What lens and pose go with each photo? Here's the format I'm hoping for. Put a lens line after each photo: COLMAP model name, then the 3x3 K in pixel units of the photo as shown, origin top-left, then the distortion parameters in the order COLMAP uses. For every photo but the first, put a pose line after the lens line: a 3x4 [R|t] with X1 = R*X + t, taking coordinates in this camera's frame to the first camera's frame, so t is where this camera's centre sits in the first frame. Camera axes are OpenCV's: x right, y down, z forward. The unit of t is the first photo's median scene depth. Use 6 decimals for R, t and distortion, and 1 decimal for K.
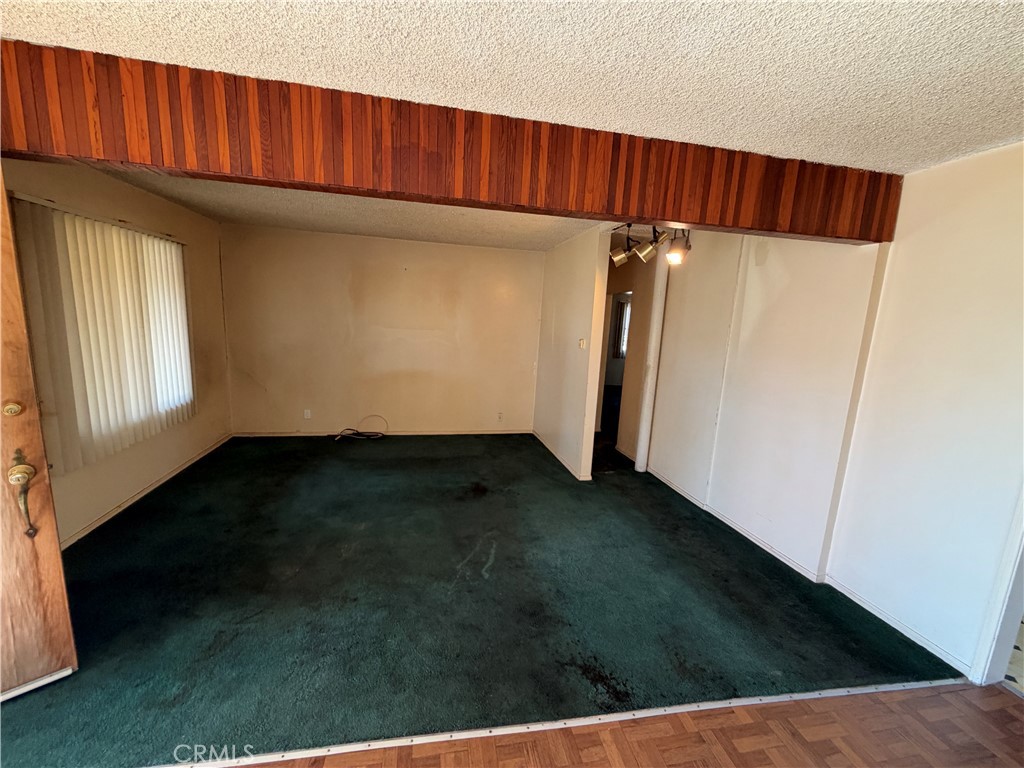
lens RADIAL K [[407.7, 0, 510.0], [0, 407.7, 384.8], [0, 0, 1]] dist [-0.001346, -0.000048]
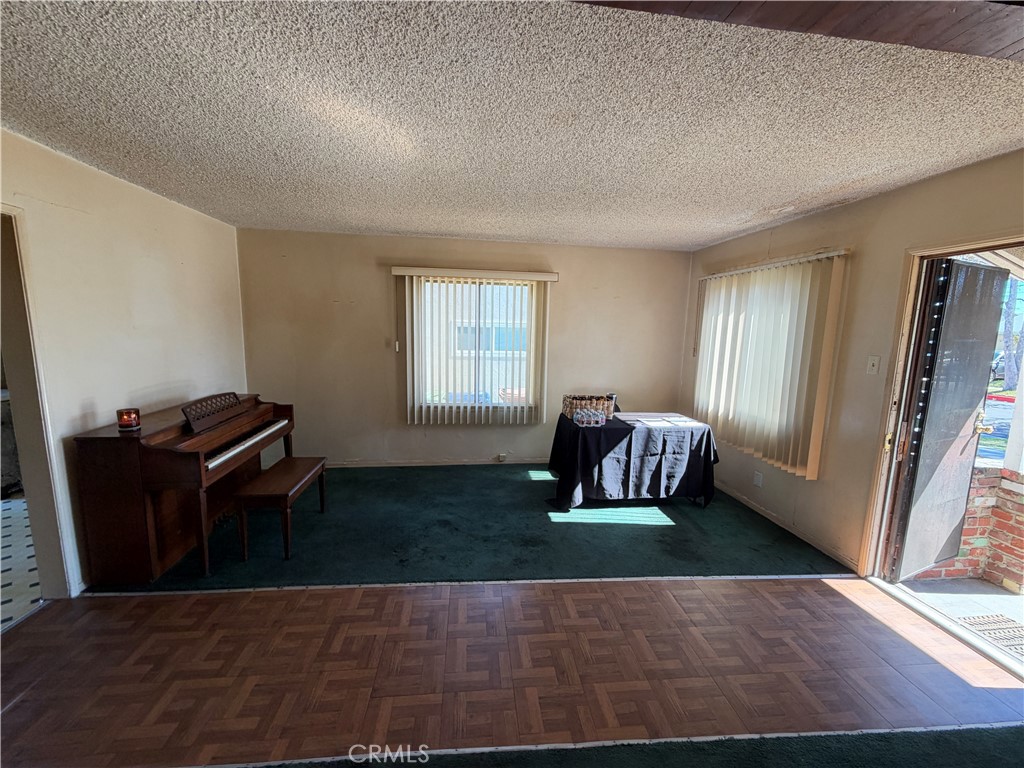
lens RADIAL K [[407.7, 0, 510.0], [0, 407.7, 384.8], [0, 0, 1]] dist [-0.001346, -0.000048]
pose [[-0.993878, -0.080789, 0.075366, -0.056714], [-0.054163, 0.950821, 0.304970, -0.198217], [-0.096298, 0.299021, -0.949375, 1.233077]]
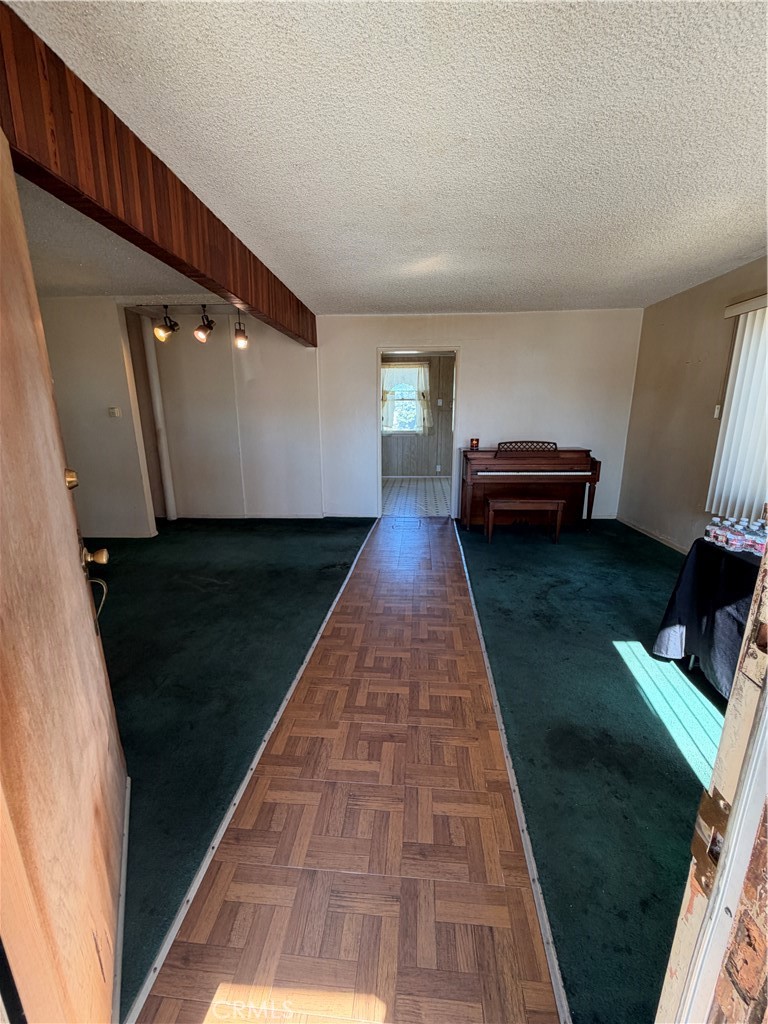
lens RADIAL K [[407.7, 0, 381.9], [0, 407.7, 509.3], [0, 0, 1]] dist [-0.001346, -0.000048]
pose [[0.268183, -0.274021, 0.923575, -1.273801], [0.177023, 0.956386, 0.232353, 0.027588], [-0.946964, 0.101181, 0.304994, 0.117810]]
